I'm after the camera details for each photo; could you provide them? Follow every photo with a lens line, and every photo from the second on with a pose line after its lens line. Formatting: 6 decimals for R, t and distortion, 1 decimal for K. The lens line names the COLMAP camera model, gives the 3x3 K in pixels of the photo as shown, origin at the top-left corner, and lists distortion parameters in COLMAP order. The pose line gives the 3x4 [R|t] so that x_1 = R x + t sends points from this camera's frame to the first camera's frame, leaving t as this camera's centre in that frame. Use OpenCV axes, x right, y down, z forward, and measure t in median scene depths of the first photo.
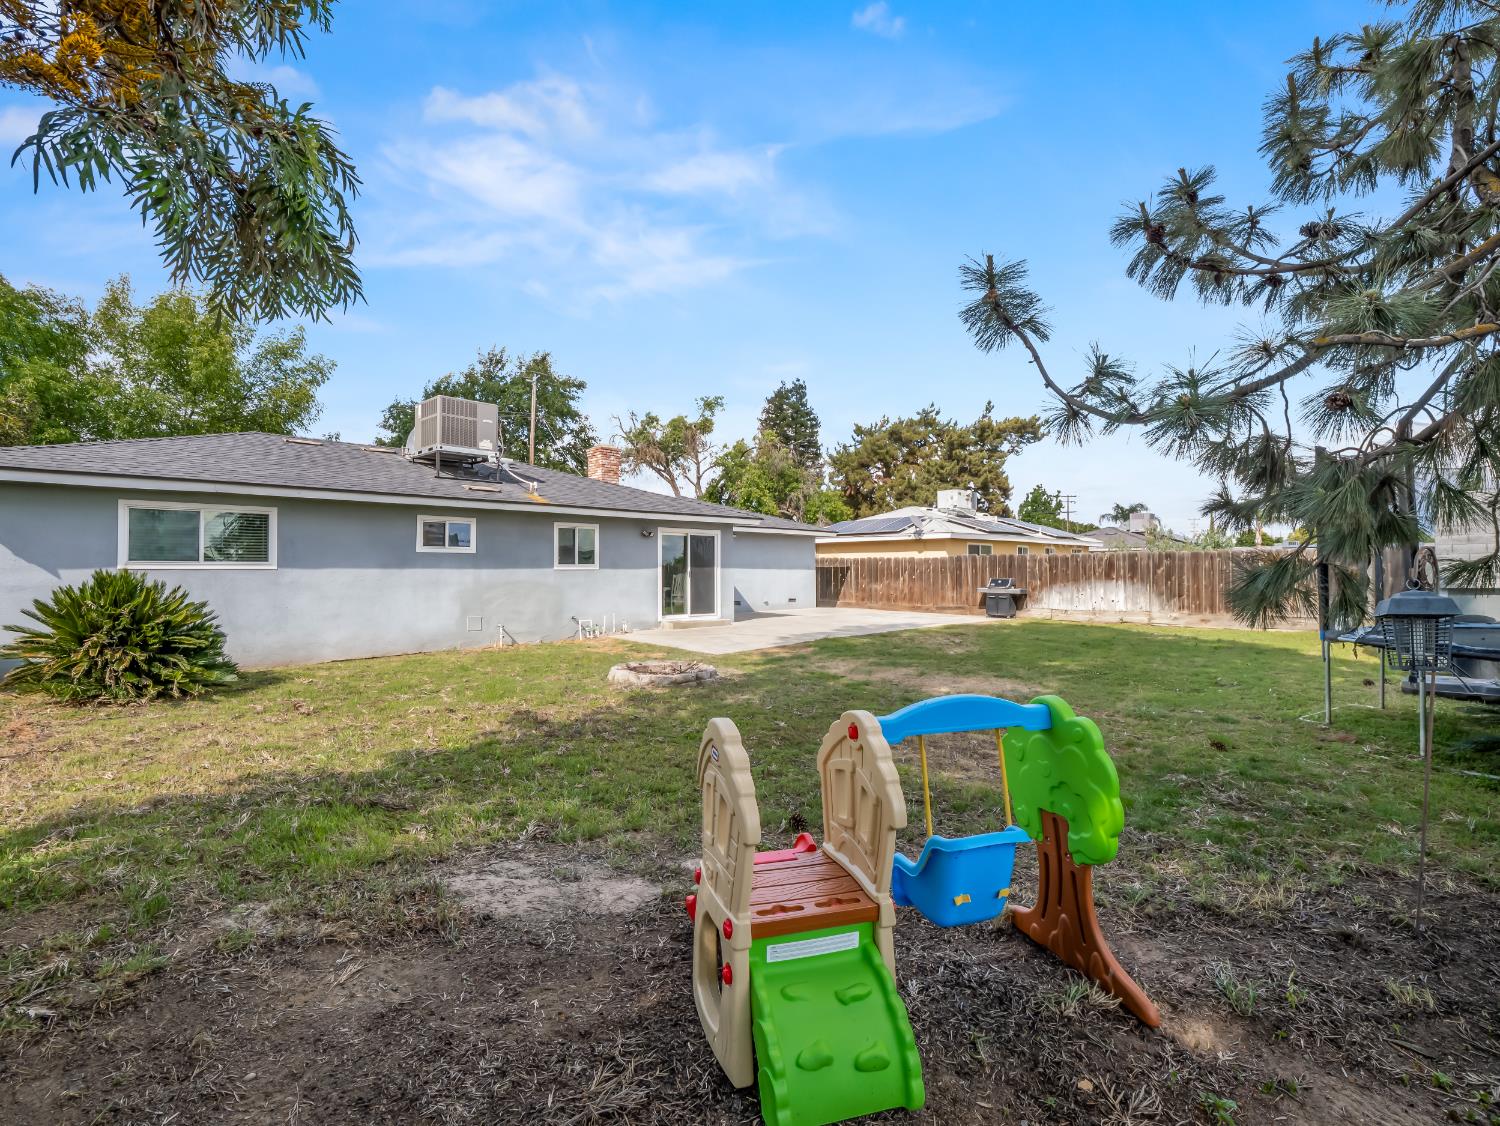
lens RADIAL K [[729.0, 0, 753.7], [0, 729.0, 557.4], [0, 0, 1]] dist [-0.015972, -0.000371]
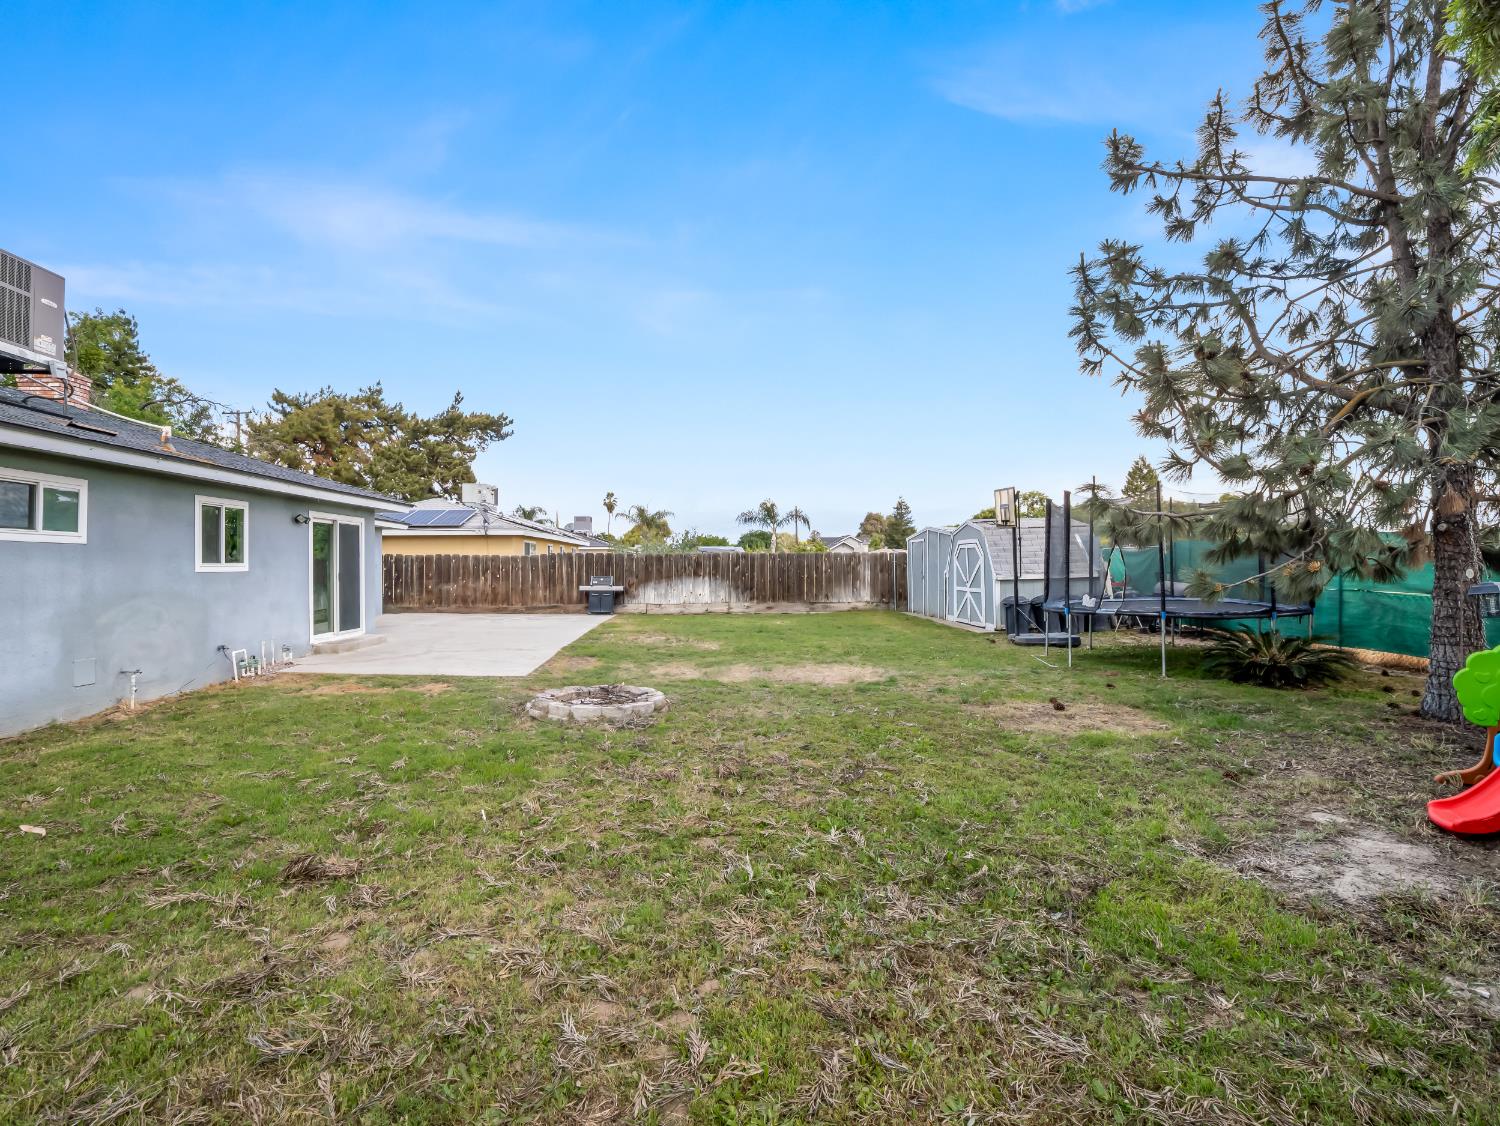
lens RADIAL K [[727.8, 0, 747.5], [0, 727.8, 554.7], [0, 0, 1]] dist [-0.015851, -0.000348]
pose [[0.650650, 0.009835, 0.759314, -0.289726], [-0.010053, 0.999940, -0.004337, 0.000196], [-0.759311, -0.004812, 0.650710, 0.164846]]
